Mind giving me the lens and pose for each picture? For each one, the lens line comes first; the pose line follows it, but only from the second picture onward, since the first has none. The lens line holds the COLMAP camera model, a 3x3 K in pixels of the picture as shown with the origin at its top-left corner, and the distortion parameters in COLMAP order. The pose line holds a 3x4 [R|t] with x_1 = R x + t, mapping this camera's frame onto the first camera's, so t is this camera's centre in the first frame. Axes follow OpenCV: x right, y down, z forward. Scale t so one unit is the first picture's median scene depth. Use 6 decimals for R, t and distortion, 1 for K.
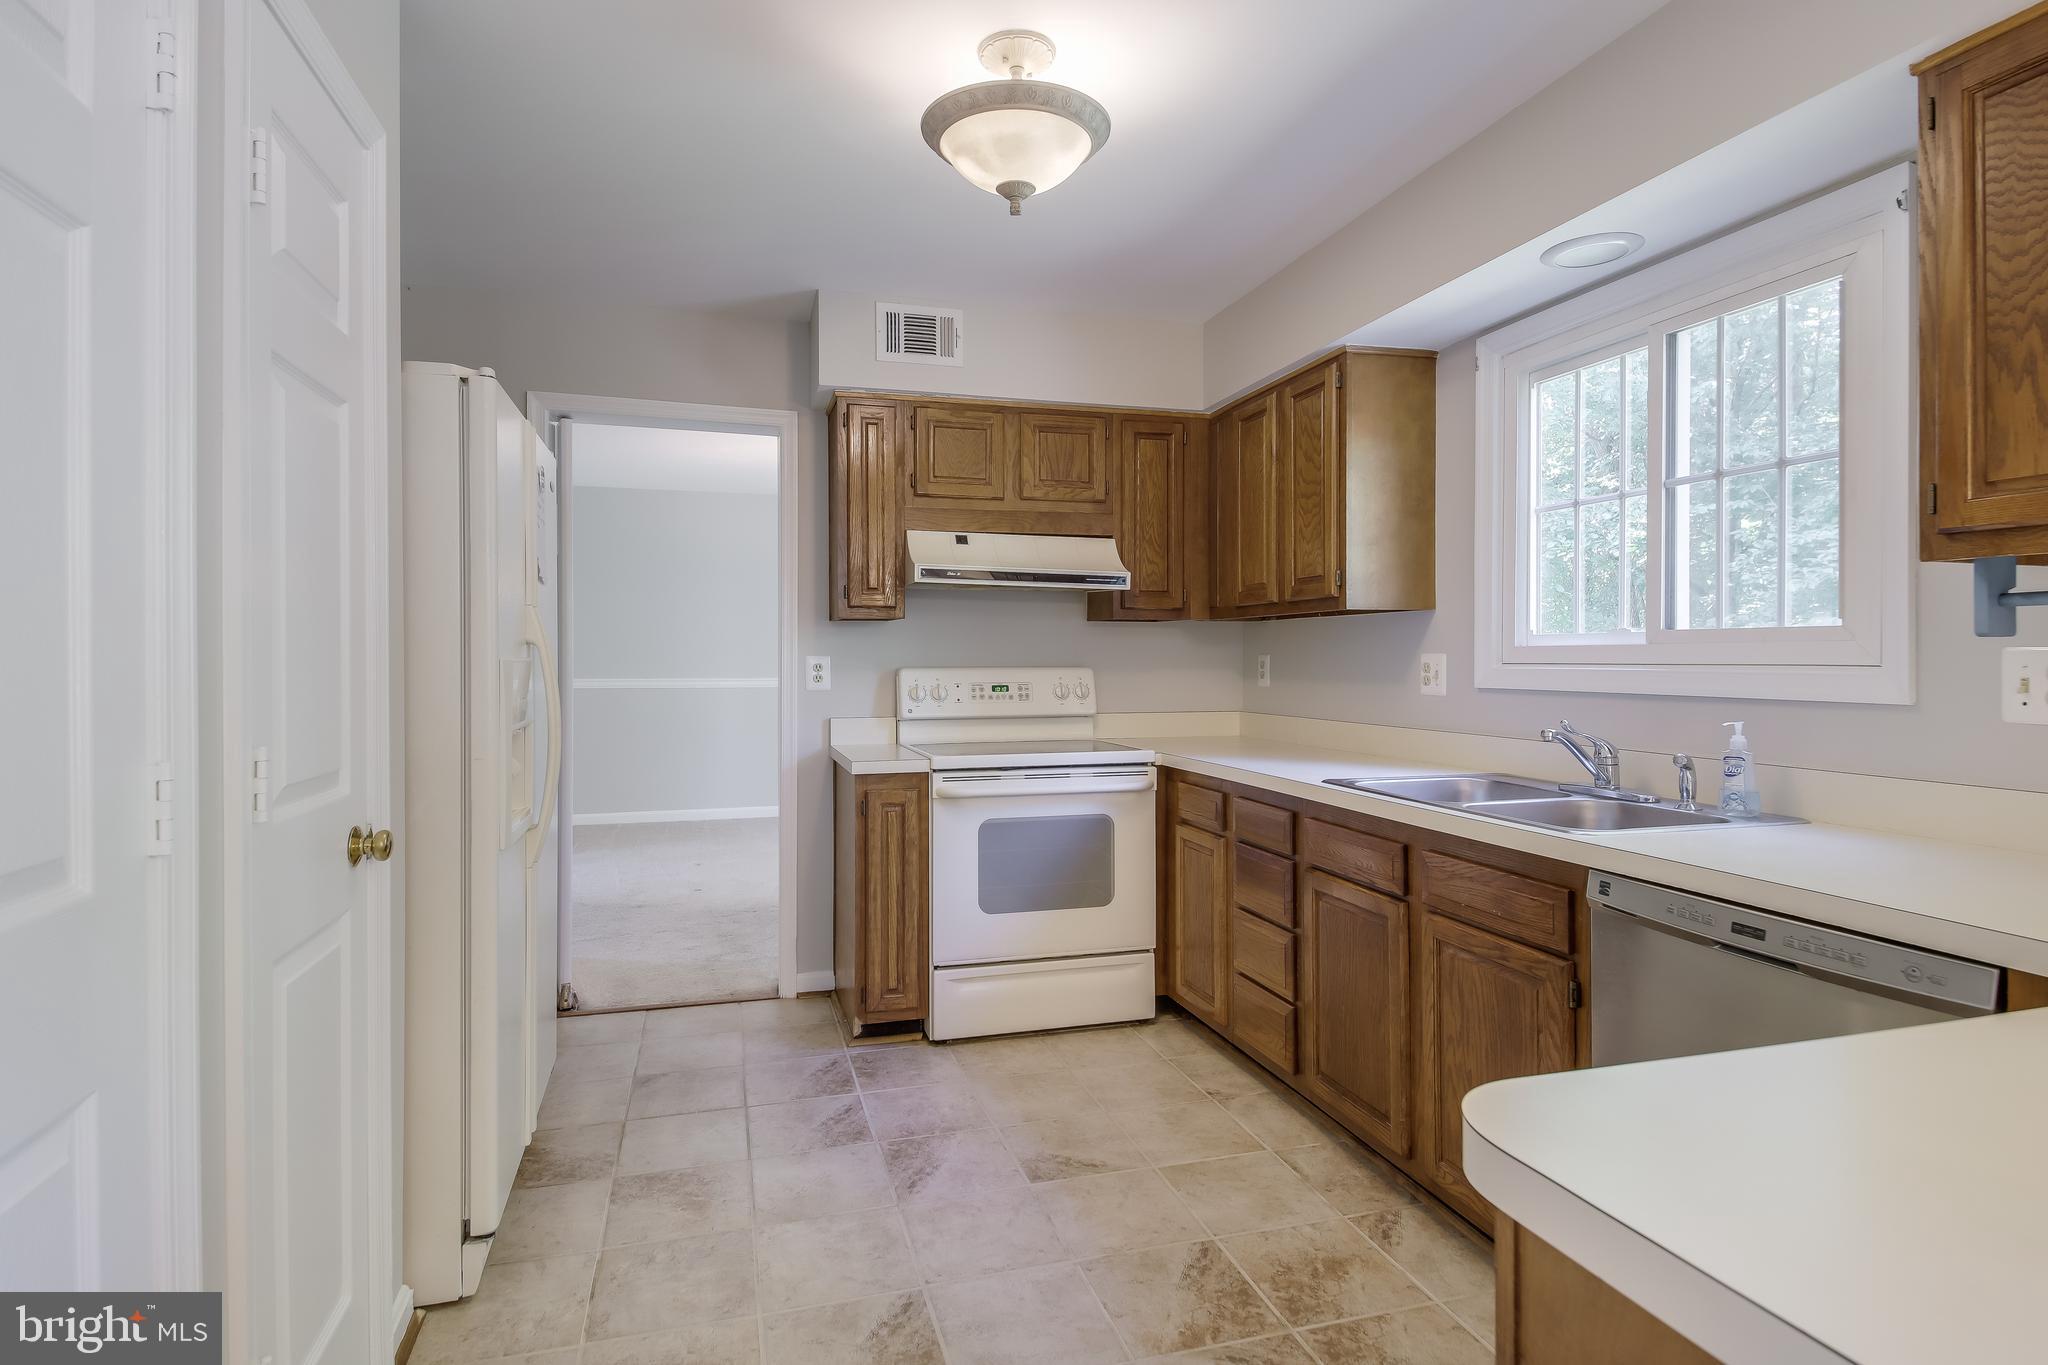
lens RADIAL K [[1041.3, 0, 1028.1], [0, 1041.3, 663.5], [0, 0, 1]] dist [0.029731, -0.017219]
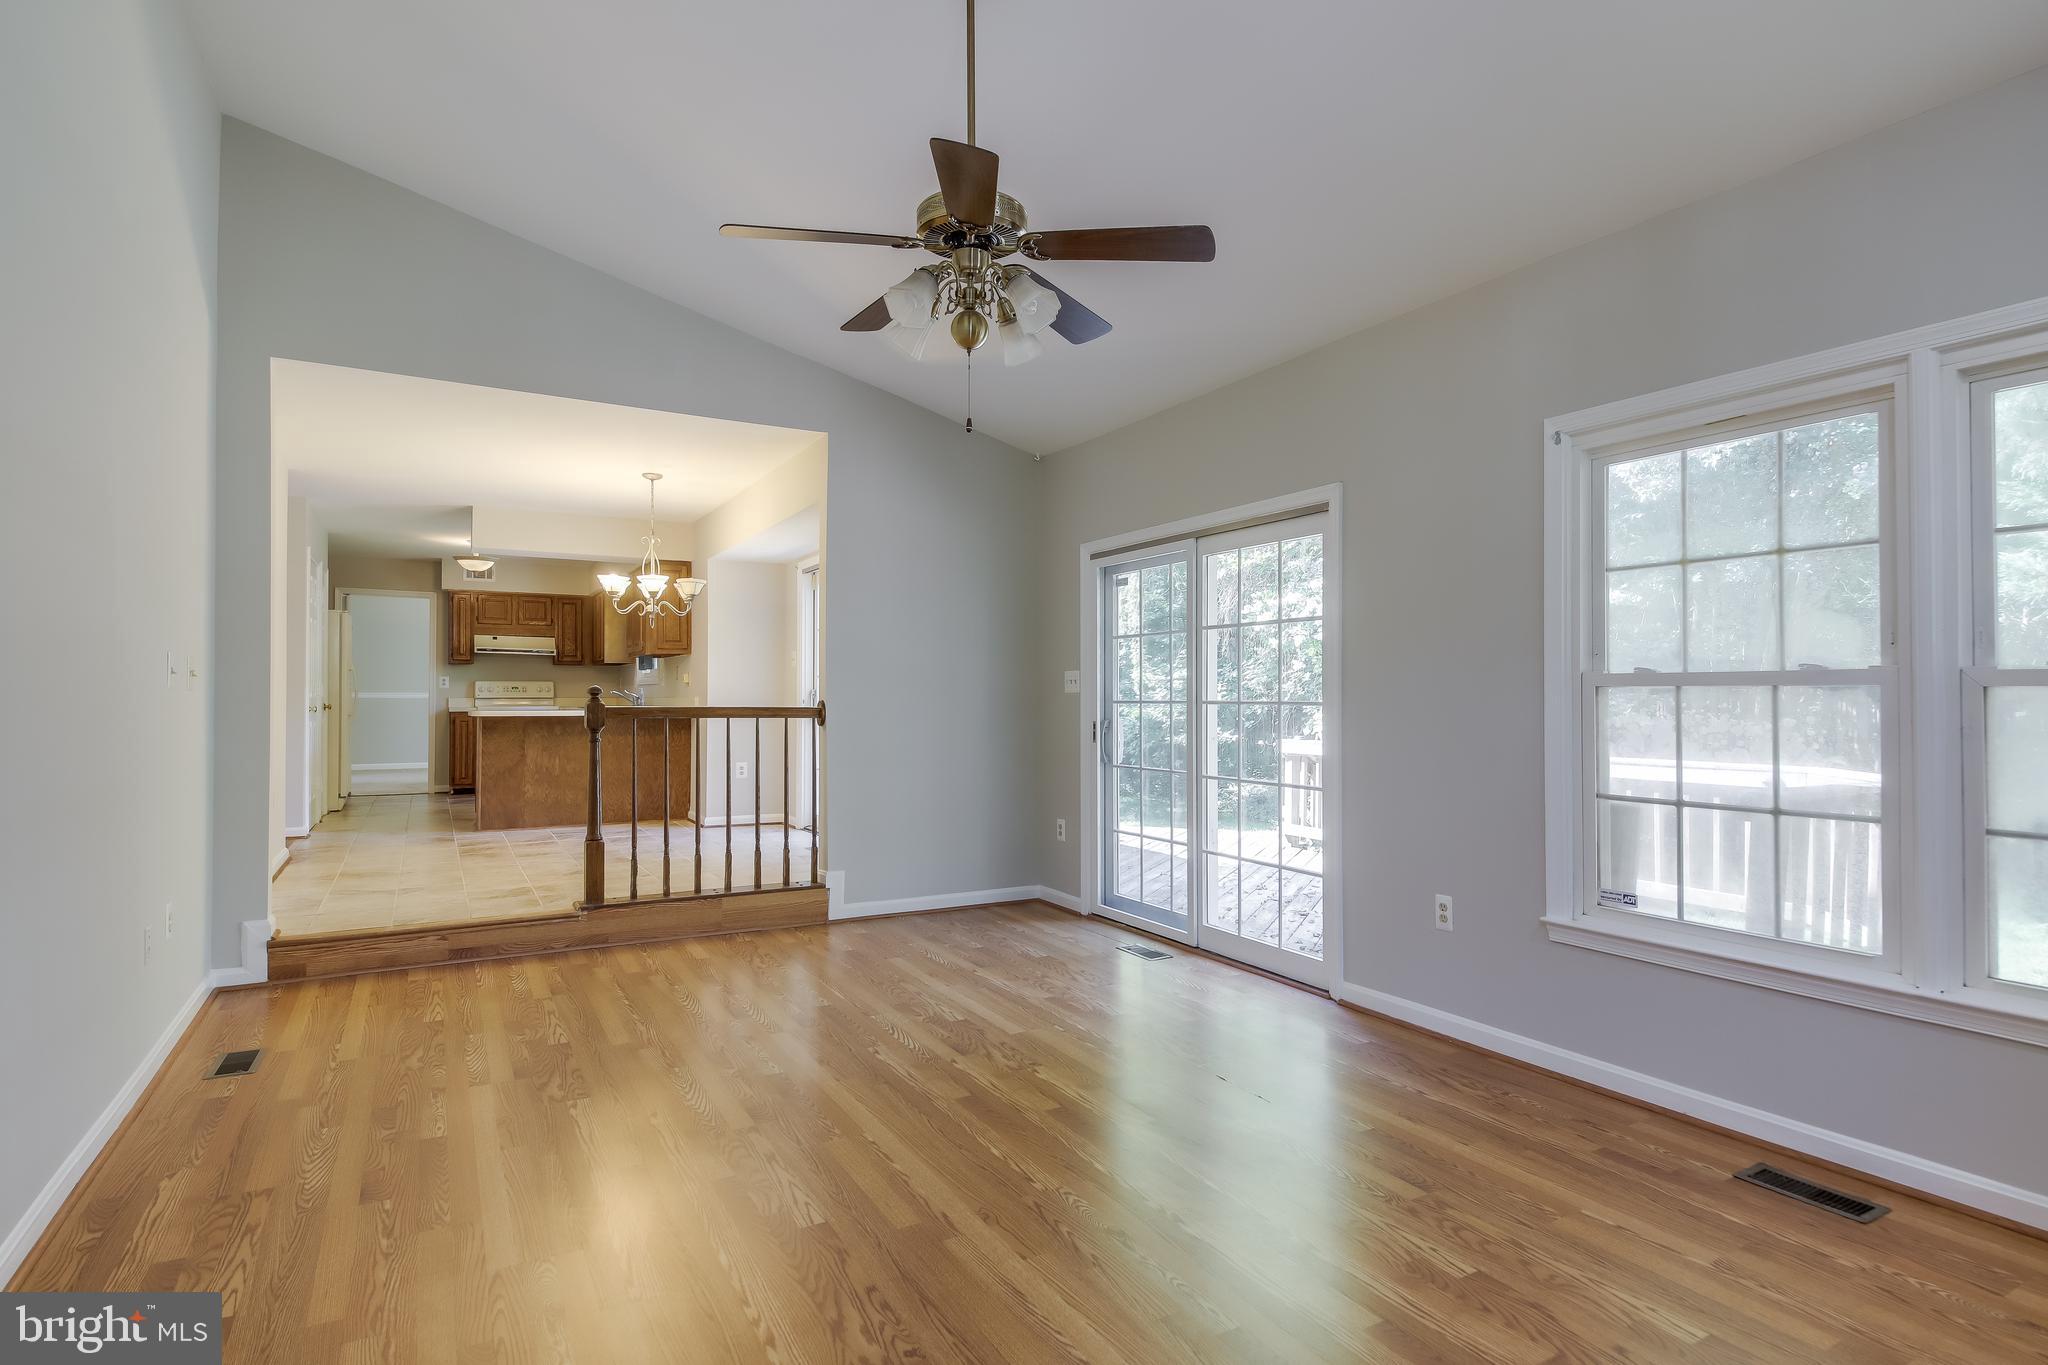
lens RADIAL K [[1041.3, 0, 1024.1], [0, 1041.3, 680.5], [0, 0, 1]] dist [0.029731, -0.017219]
pose [[0.974380, 0.006481, 0.224816, 0.841296], [-0.001179, 0.999718, -0.023713, 0.084235], [-0.224906, 0.022840, 0.974113, -2.594718]]
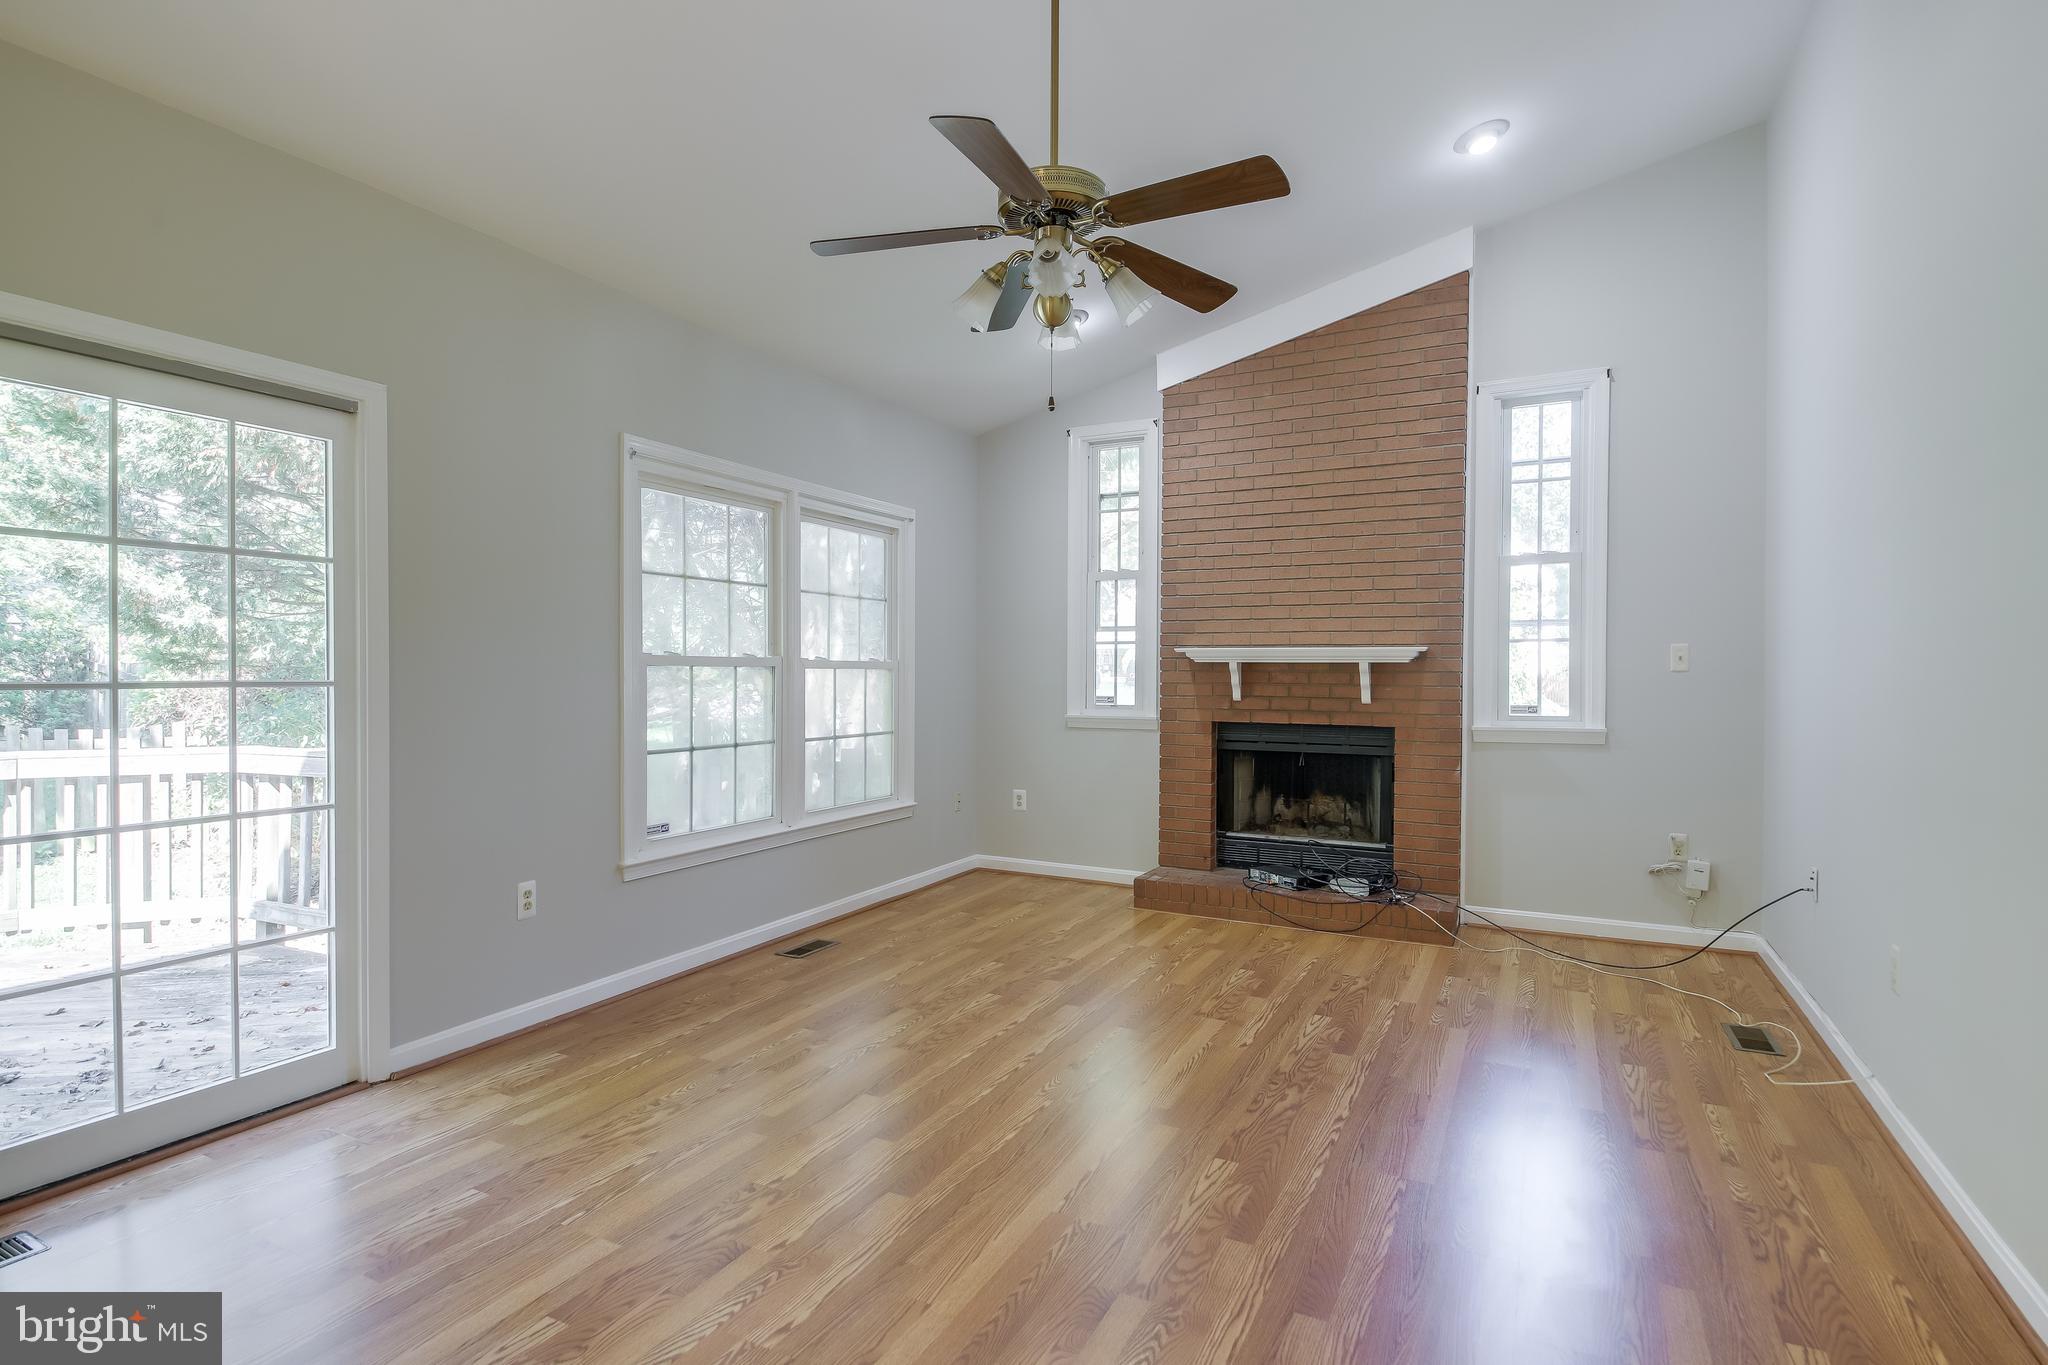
lens RADIAL K [[1041.3, 0, 1003.4], [0, 1041.3, 680.7], [0, 0, 1]] dist [0.029731, -0.017219]
pose [[-0.719744, -0.006093, 0.694213, 0.427780], [0.004294, 0.999903, 0.013228, 0.069007], [-0.694226, 0.012502, -0.719648, -1.125191]]
